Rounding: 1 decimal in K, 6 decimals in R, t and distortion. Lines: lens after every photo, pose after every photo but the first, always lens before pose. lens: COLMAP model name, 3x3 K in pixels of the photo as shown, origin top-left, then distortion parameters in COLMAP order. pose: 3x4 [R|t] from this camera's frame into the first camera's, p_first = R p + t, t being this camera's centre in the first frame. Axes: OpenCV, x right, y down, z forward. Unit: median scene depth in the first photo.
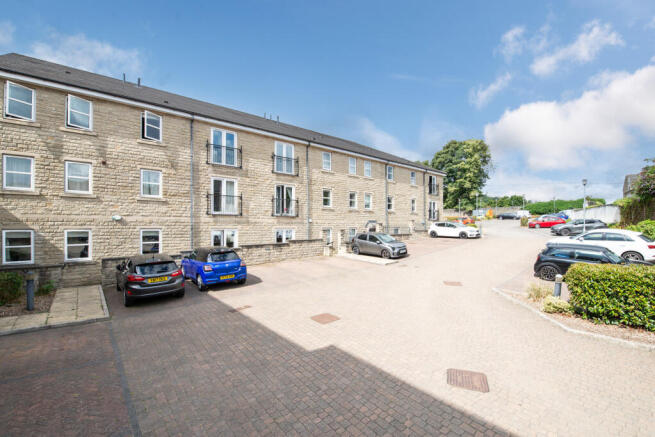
lens RADIAL K [[288.2, 0, 323.7], [0, 288.2, 212.6], [0, 0, 1]] dist [-0.016994, -0.000421]
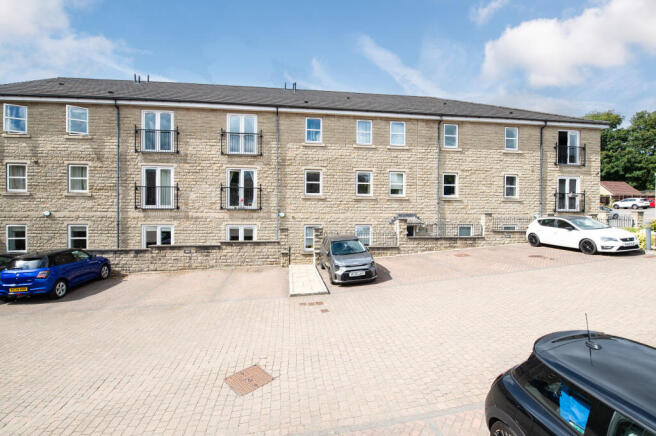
lens RADIAL K [[288.6, 0, 324.1], [0, 288.6, 212.1], [0, 0, 1]] dist [-0.016994, -0.000421]
pose [[0.835006, -0.002640, -0.550234, 0.523156], [0.020189, 0.999462, 0.025842, 0.004768], [0.549870, -0.032686, 0.834610, 0.521107]]
